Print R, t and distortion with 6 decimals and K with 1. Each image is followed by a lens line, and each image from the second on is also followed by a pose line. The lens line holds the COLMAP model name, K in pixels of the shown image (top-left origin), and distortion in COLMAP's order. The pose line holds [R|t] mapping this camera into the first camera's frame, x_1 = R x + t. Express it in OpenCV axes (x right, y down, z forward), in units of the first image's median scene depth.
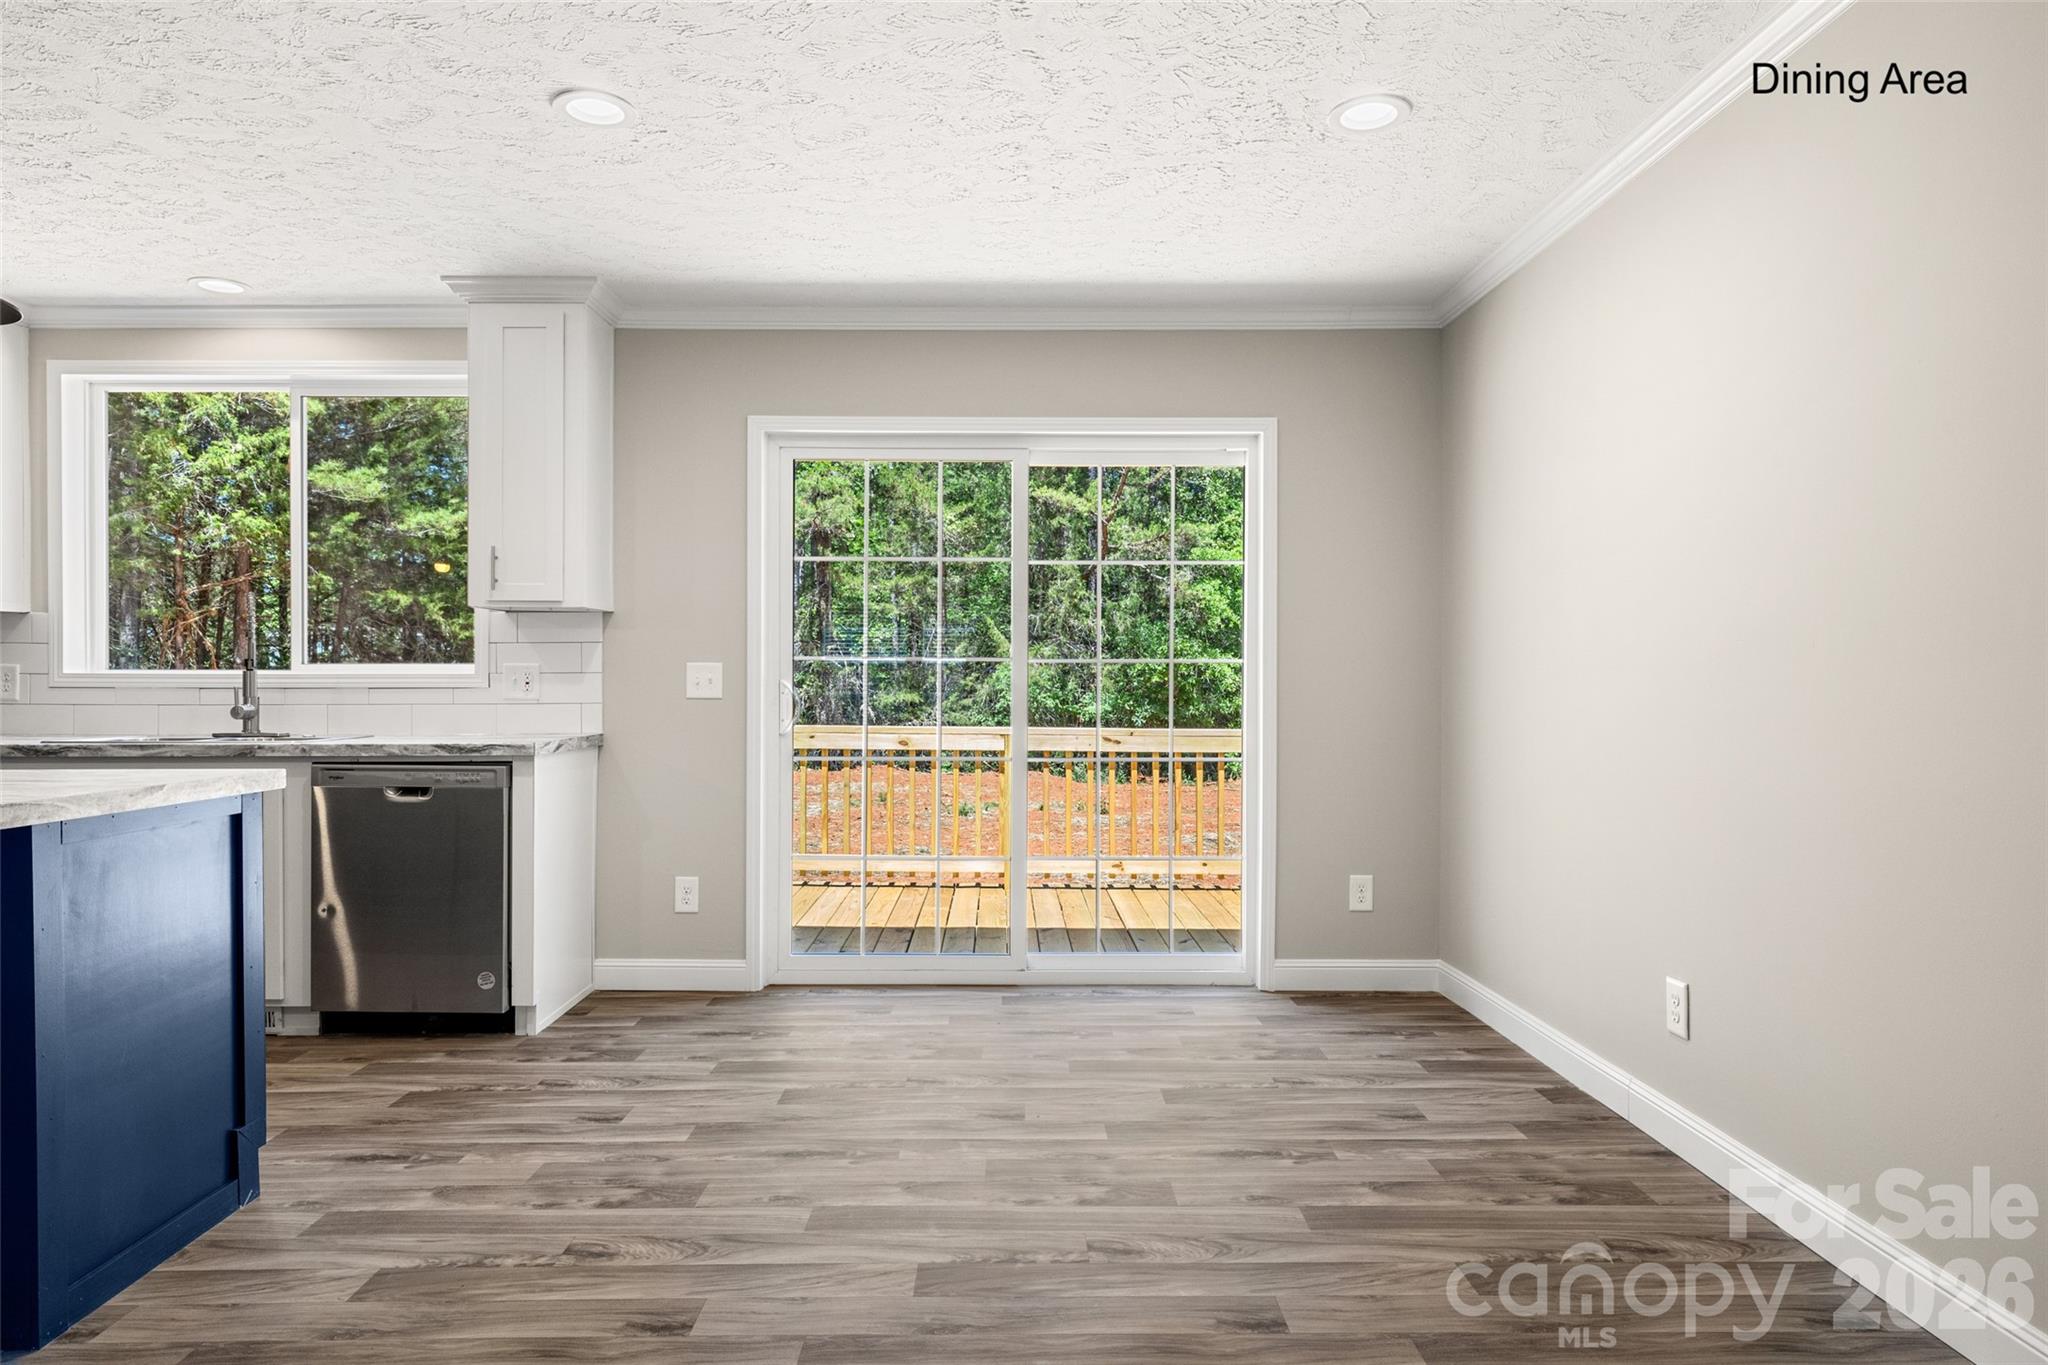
lens RADIAL K [[1216.2, 0, 1018.9], [0, 1216.2, 686.1], [0, 0, 1]] dist [-0.002218, -0.000980]
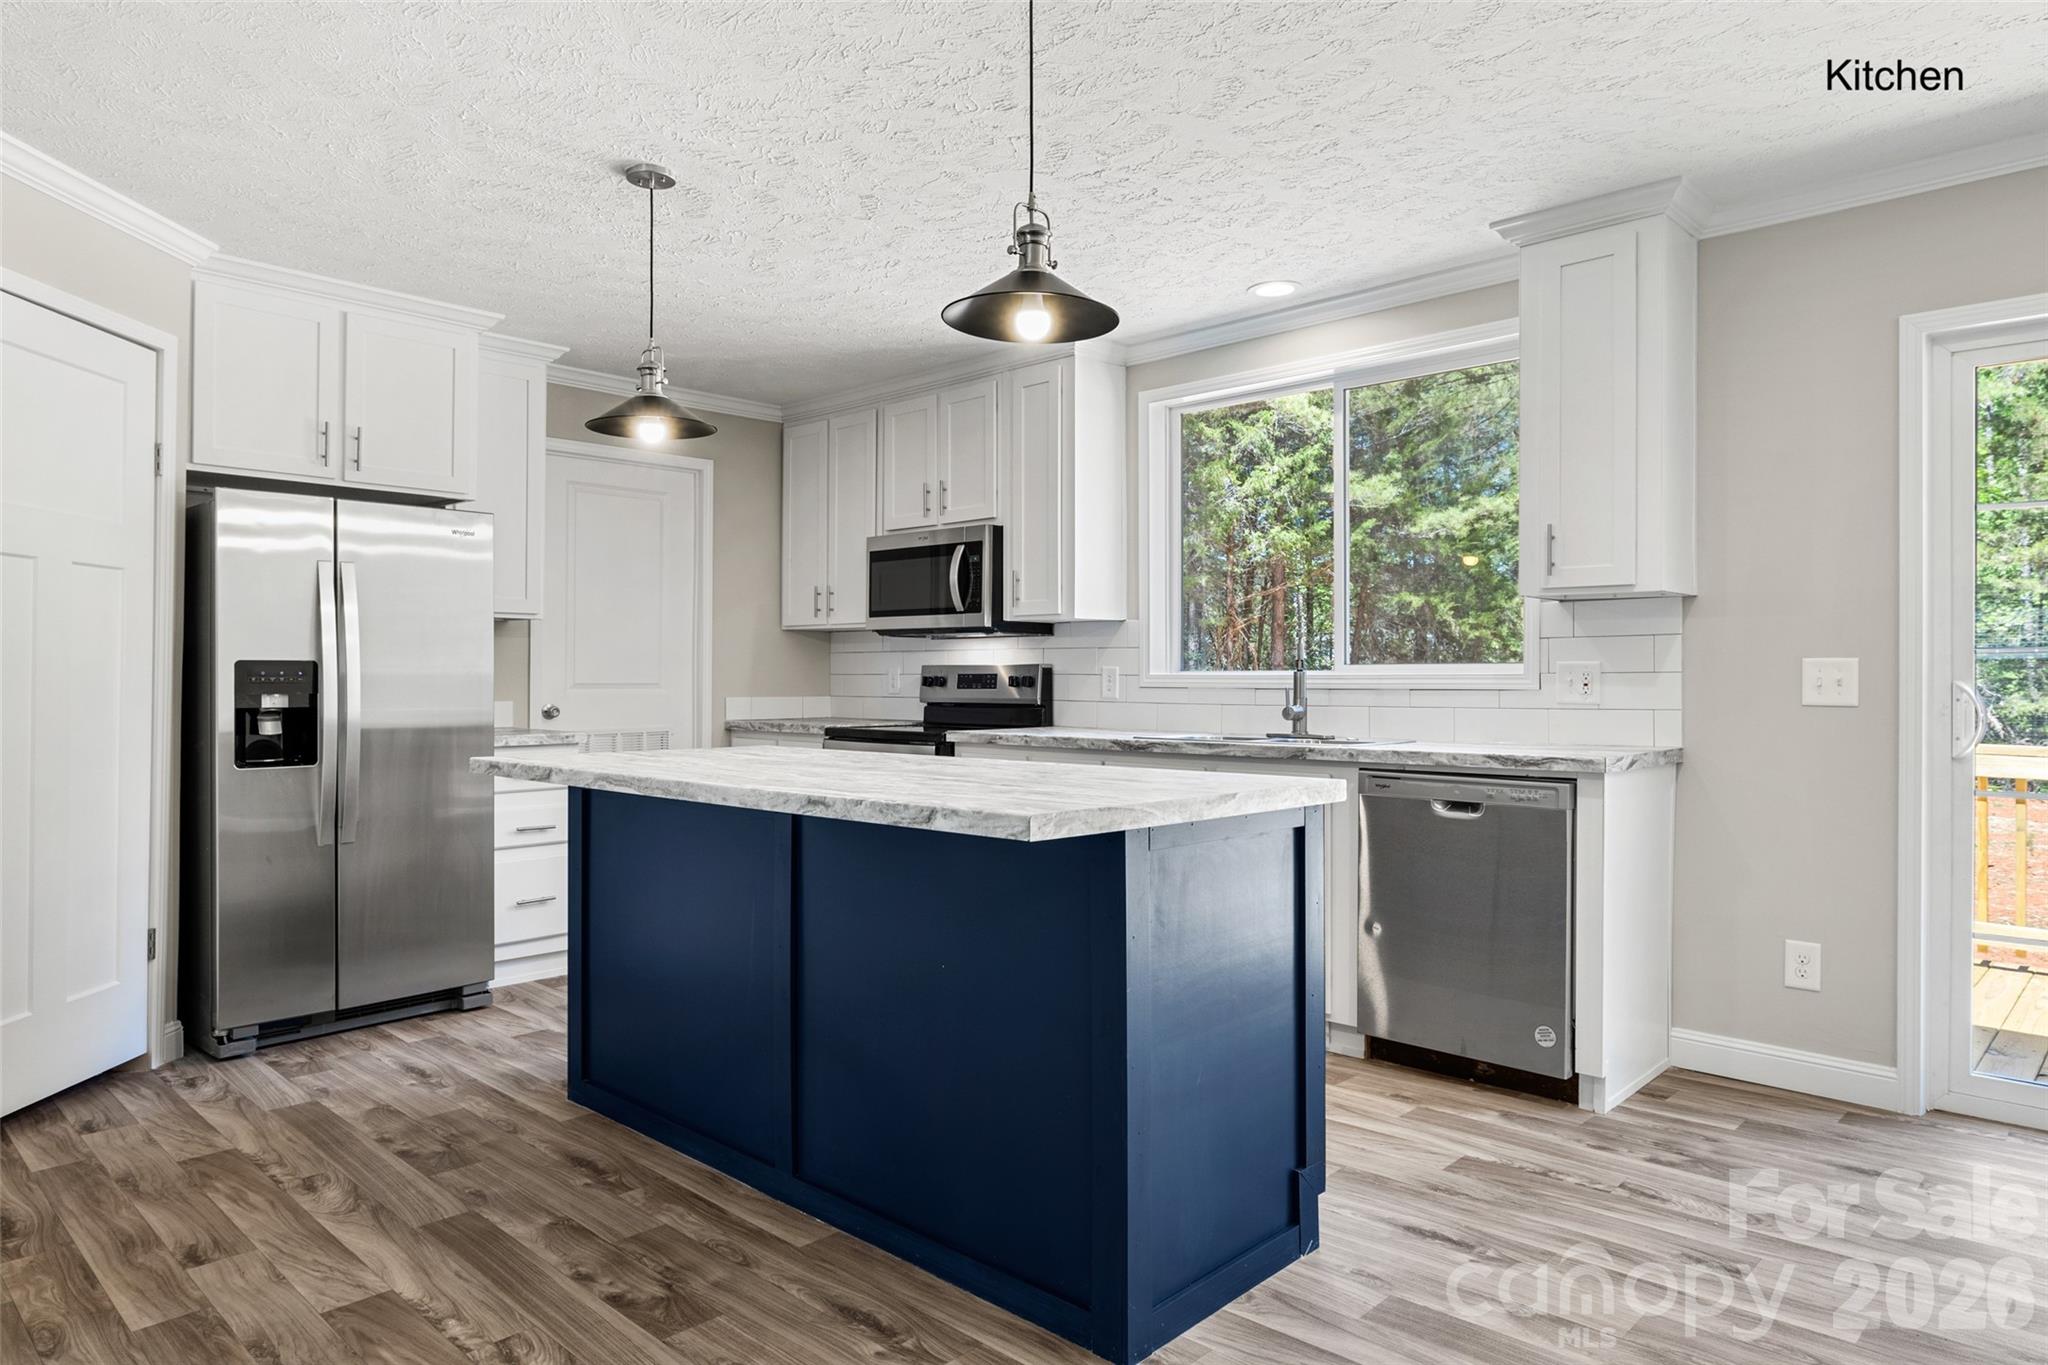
lens RADIAL K [[1261.5, 0, 1019.3], [0, 1261.5, 679.7], [0, 0, 1]] dist [-0.005346, 0.002101]
pose [[0.718708, -0.000312, -0.695312, -0.082176], [-0.003806, 0.999983, -0.004383, -0.000563], [0.695302, 0.005796, 0.718695, 0.102484]]
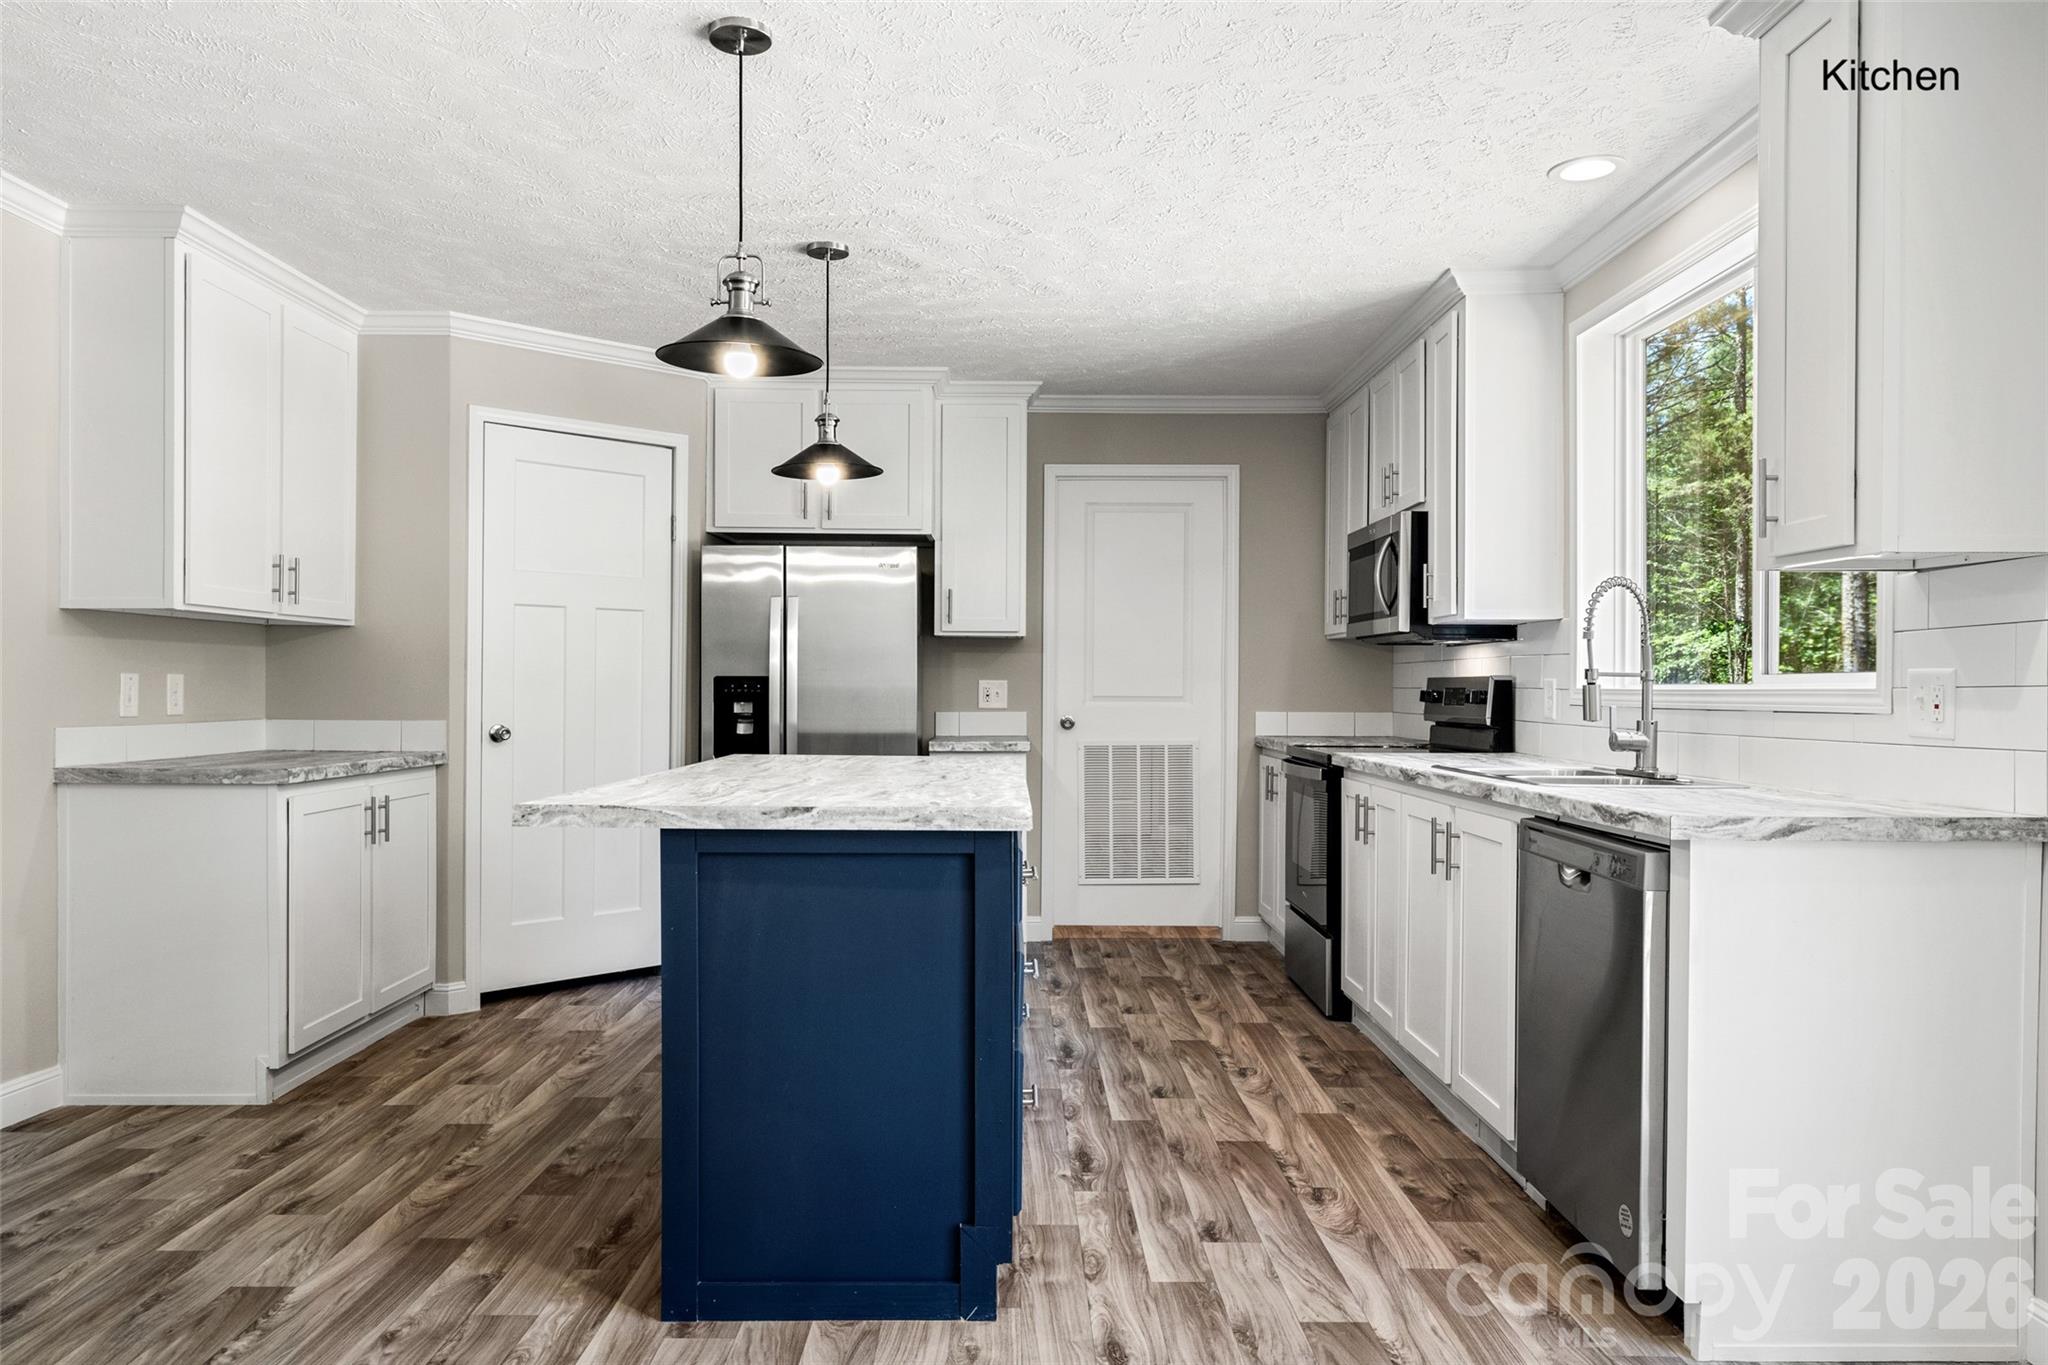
lens RADIAL K [[1420.6, 0, 983.4], [0, 1420.6, 683.4], [0, 0, 1]] dist [0.009296, 0.000960]
pose [[-0.014483, -0.005846, -0.999878, 0.215078], [-0.011111, 0.999922, -0.005686, -0.004403], [0.999833, 0.011027, -0.014547, 0.628930]]
